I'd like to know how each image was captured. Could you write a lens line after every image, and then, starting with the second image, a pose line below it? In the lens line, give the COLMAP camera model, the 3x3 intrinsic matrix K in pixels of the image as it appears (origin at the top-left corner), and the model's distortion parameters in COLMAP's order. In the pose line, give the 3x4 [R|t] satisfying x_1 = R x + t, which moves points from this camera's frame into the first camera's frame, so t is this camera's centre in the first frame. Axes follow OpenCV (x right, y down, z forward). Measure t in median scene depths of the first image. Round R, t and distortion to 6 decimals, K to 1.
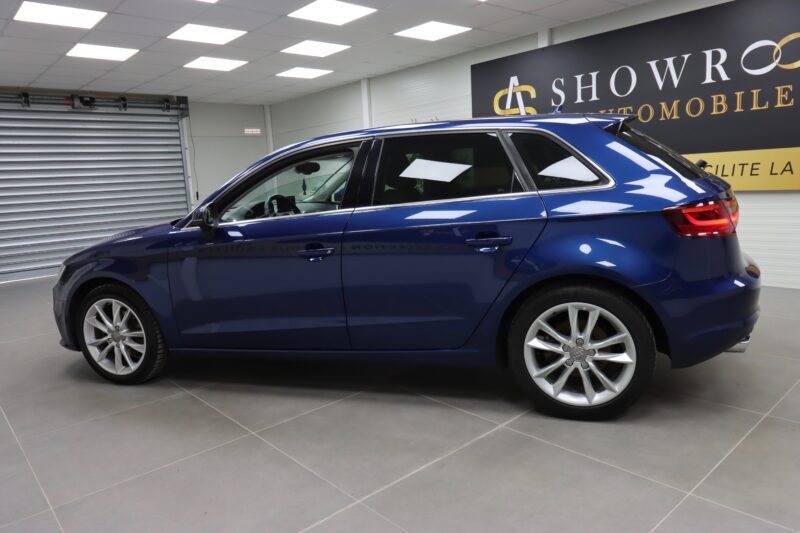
lens RADIAL K [[555.5, 0, 403.1], [0, 555.5, 265.7], [0, 0, 1]] dist [0.007426, -0.002252]
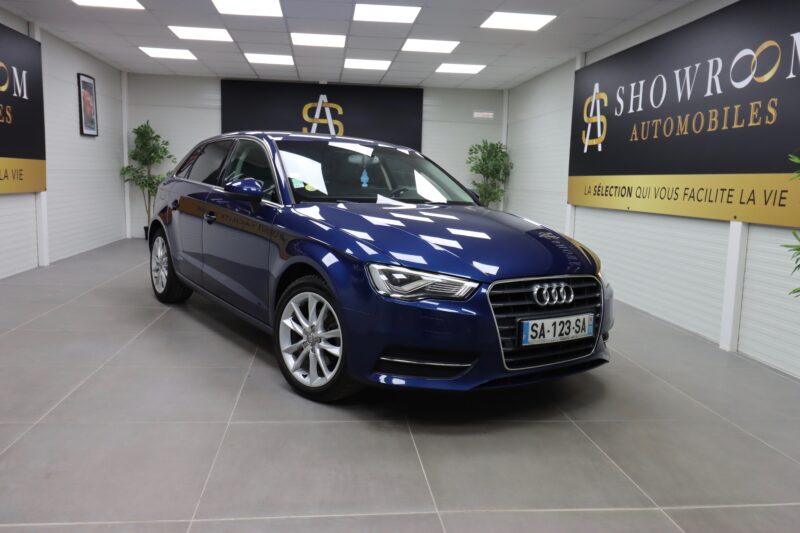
lens RADIAL K [[631.9, 0, 398.8], [0, 631.9, 264.6], [0, 0, 1]] dist [0.020305, -0.008148]
pose [[0.822098, 0.158353, -0.546881, 0.733563], [-0.172310, 0.984697, 0.026101, -0.005449], [0.542645, 0.072776, 0.836804, -0.092313]]
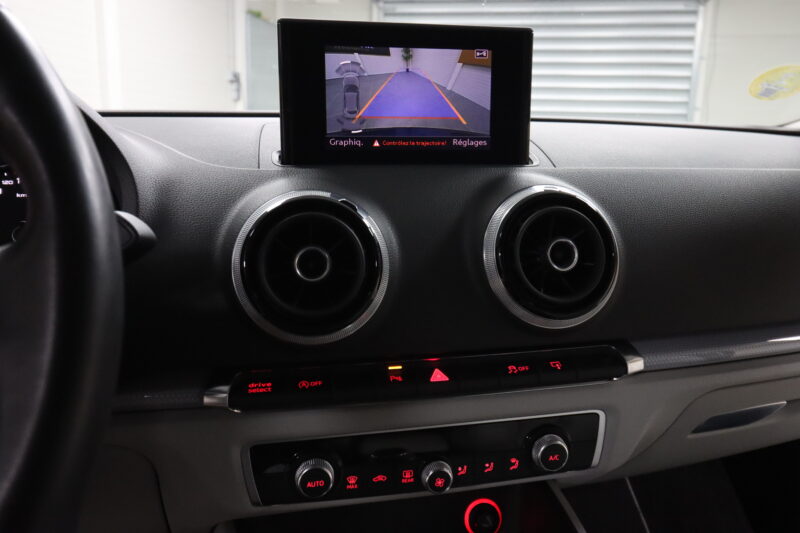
lens RADIAL K [[631.9, 0, 406.6], [0, 631.9, 252.7], [0, 0, 1]] dist [0.020305, -0.008148]
pose [[0.620907, 0.208579, -0.755625, -0.093318], [-0.183355, 0.975853, 0.118705, -0.078733], [0.762138, 0.064843, 0.644159, 0.748970]]
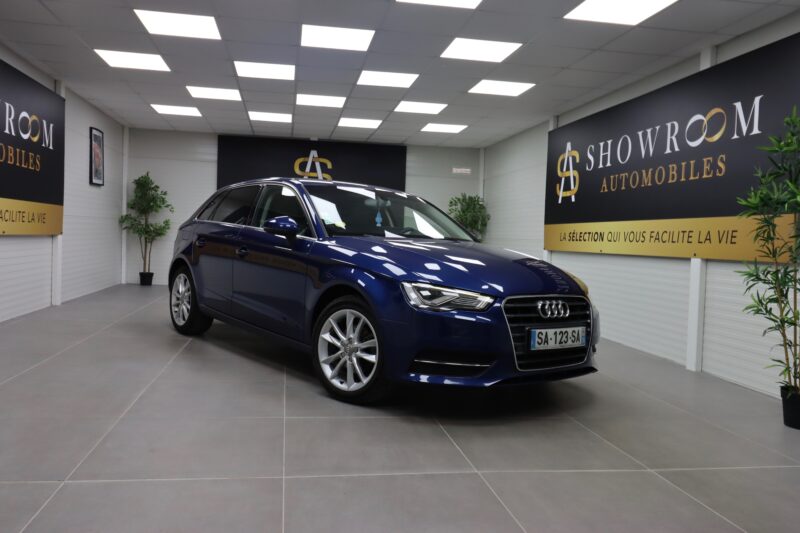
lens RADIAL K [[631.9, 0, 397.9], [0, 631.9, 266.8], [0, 0, 1]] dist [0.020305, -0.008148]
pose [[0.851597, 0.113076, -0.511856, 0.744323], [-0.171755, 0.982745, -0.068654, 0.048425], [0.495260, 0.146379, 0.856324, -0.231834]]
